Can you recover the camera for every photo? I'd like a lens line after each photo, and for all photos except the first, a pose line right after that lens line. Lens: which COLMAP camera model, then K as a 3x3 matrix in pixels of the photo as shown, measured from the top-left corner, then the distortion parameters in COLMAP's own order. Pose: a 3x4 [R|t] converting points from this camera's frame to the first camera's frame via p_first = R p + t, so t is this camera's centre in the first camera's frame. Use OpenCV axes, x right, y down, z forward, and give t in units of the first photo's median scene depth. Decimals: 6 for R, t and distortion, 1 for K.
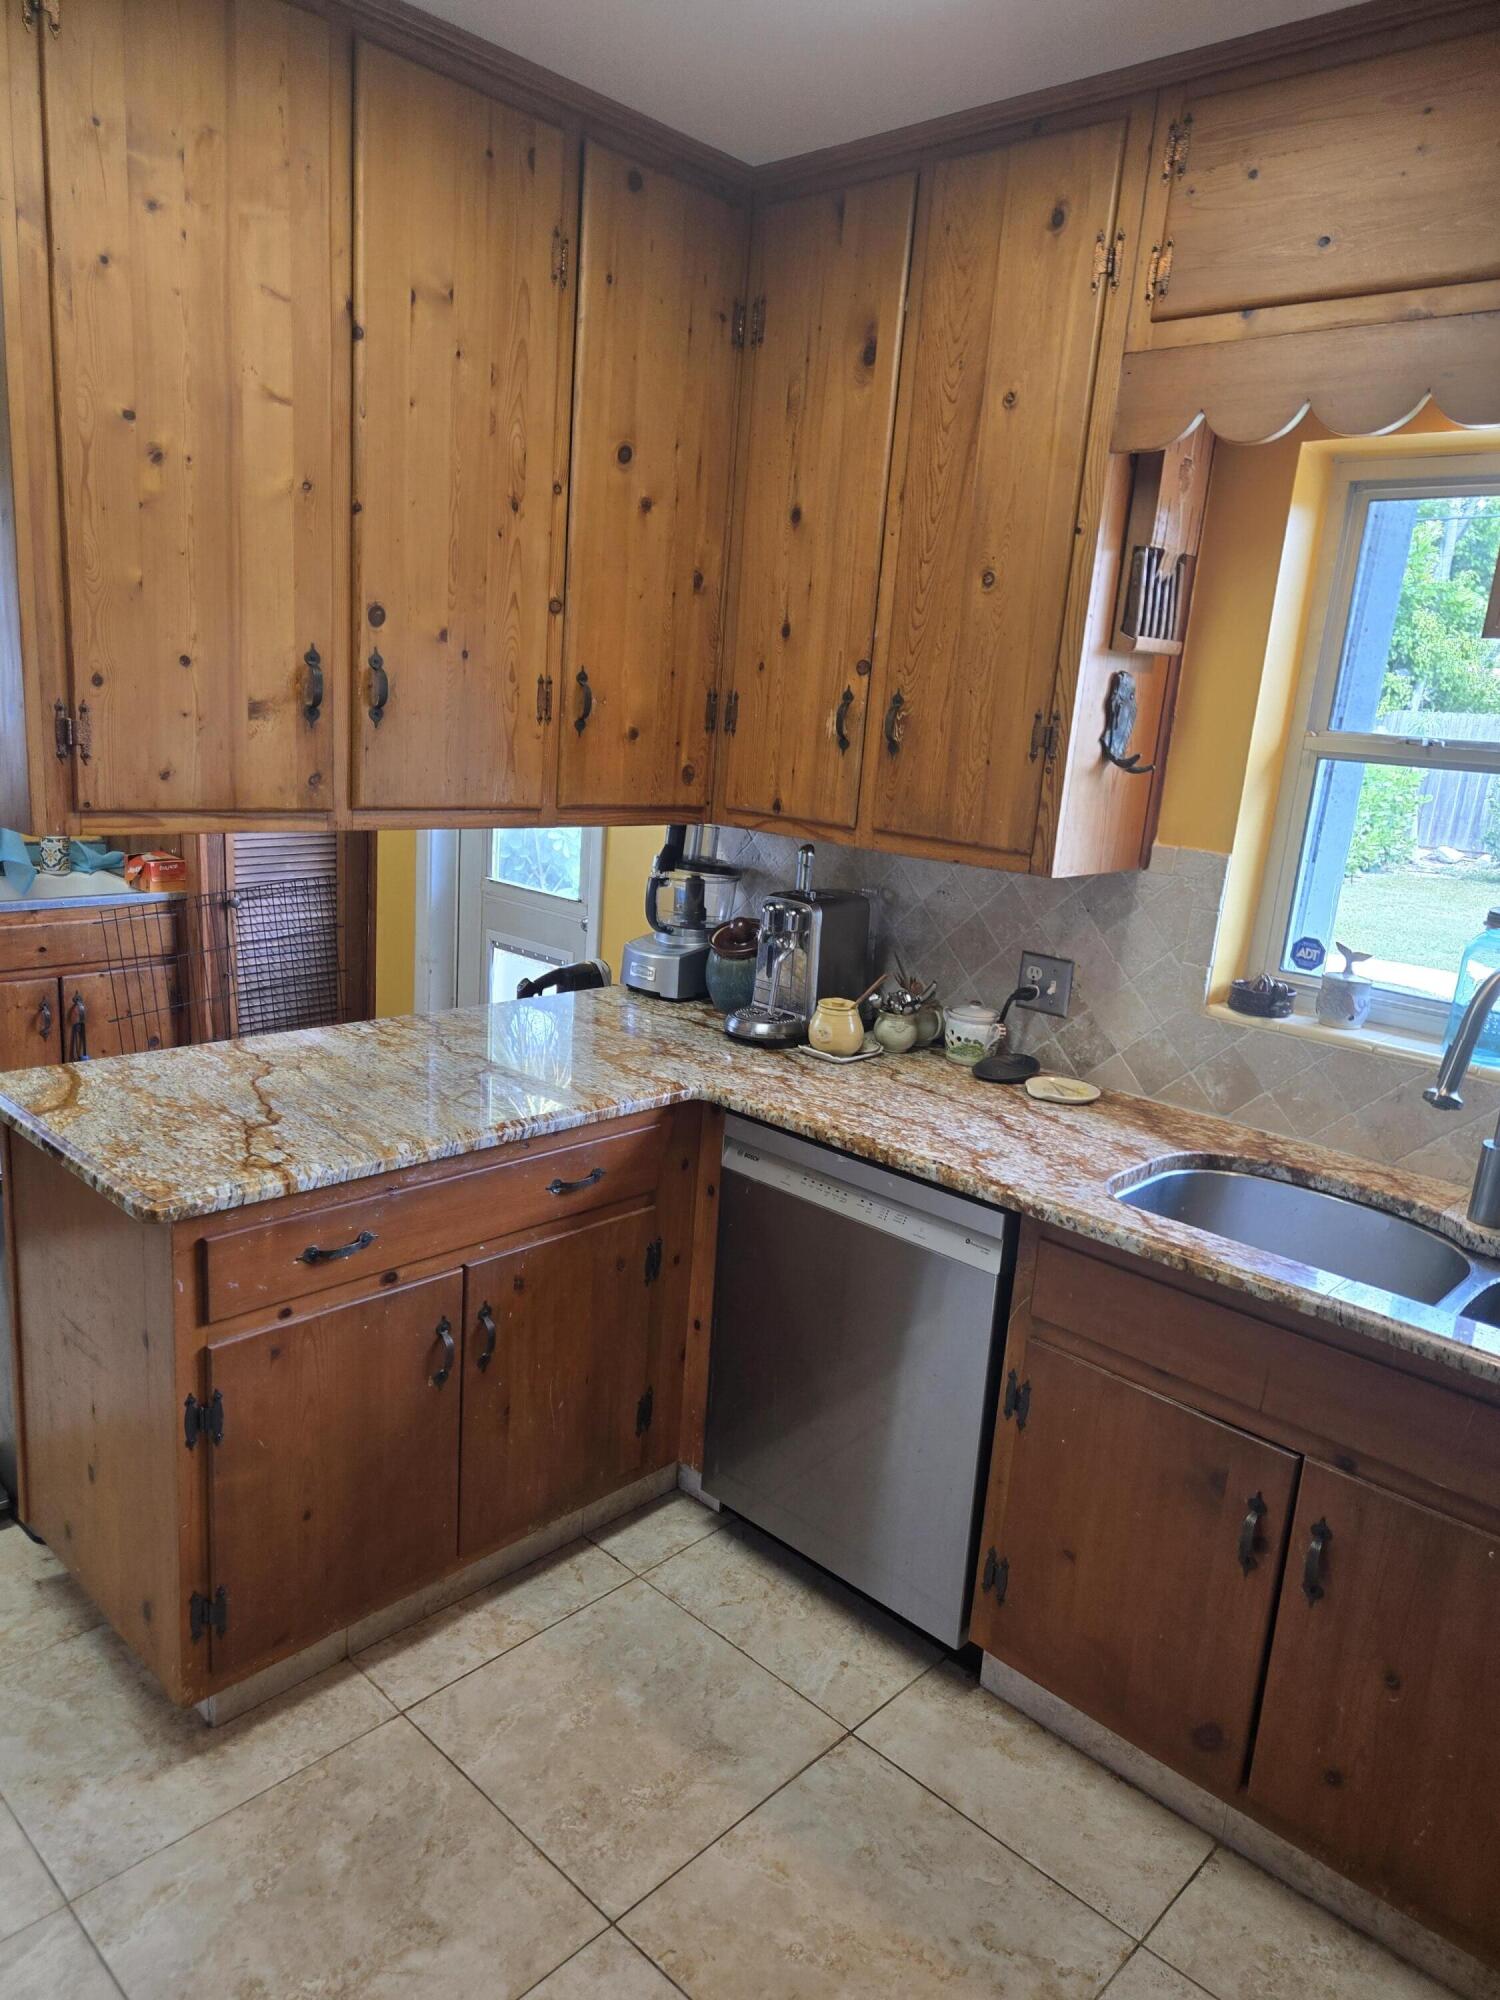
lens RADIAL K [[1352.1, 0, 750.0], [0, 1352.1, 1000.0], [0, 0, 1]] dist [0.000071, -0.001087]
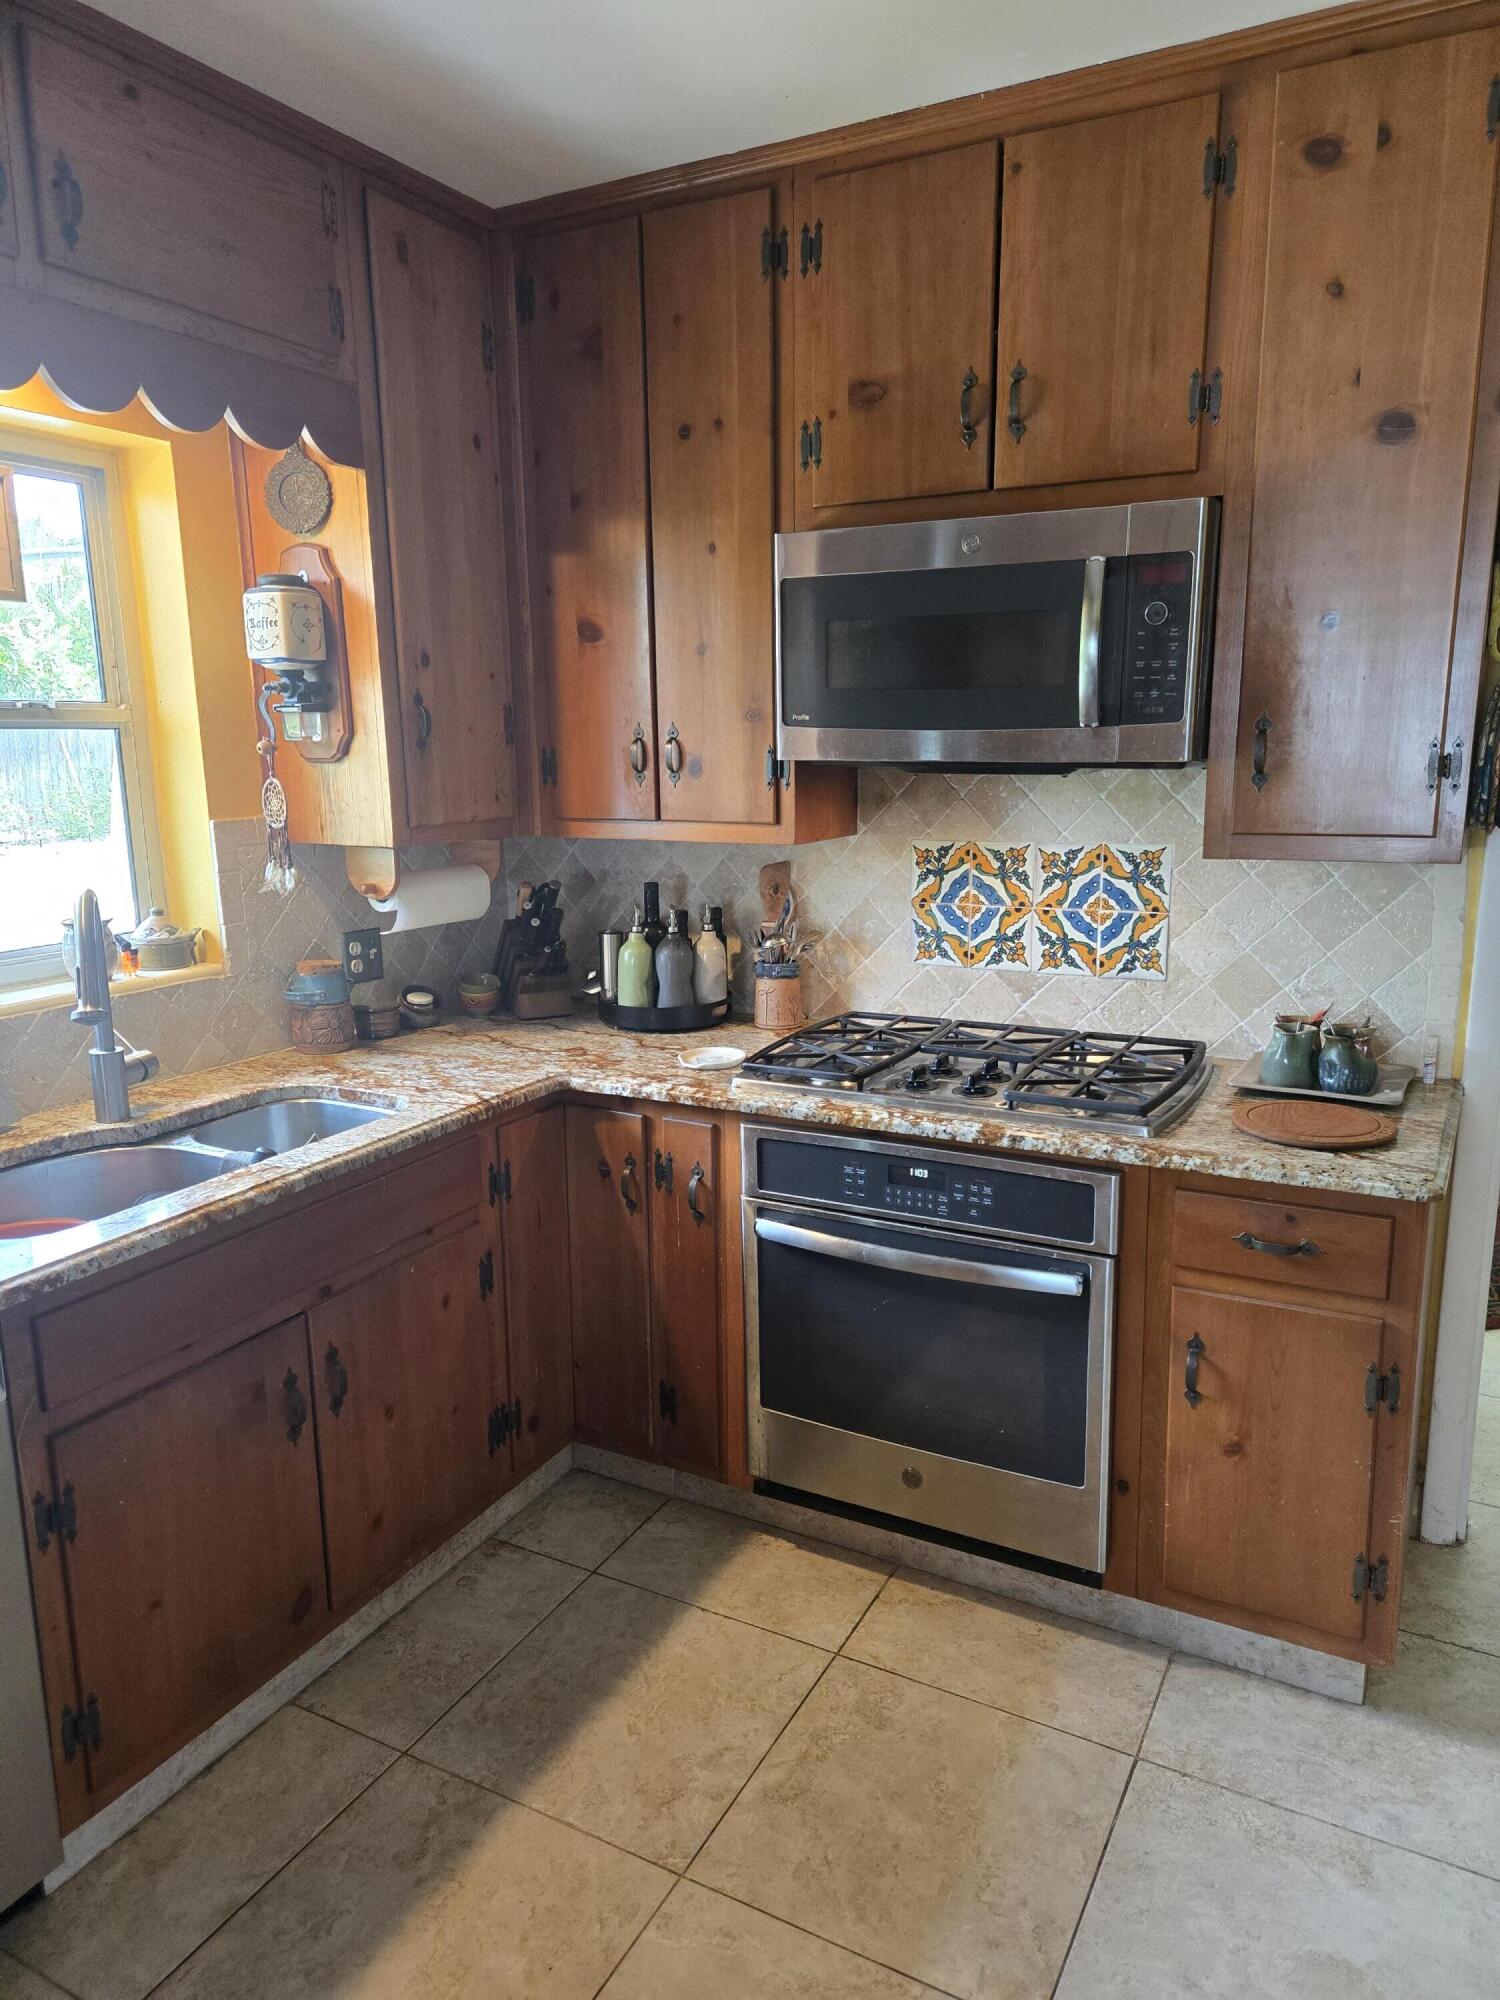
lens RADIAL K [[1352.1, 0, 750.0], [0, 1352.1, 1000.0], [0, 0, 1]] dist [0.000071, -0.001087]
pose [[-0.254750, -0.263050, 0.930541, -0.650191], [0.210657, 0.924083, 0.318895, -0.186552], [-0.943783, 0.277264, -0.179997, 0.713552]]
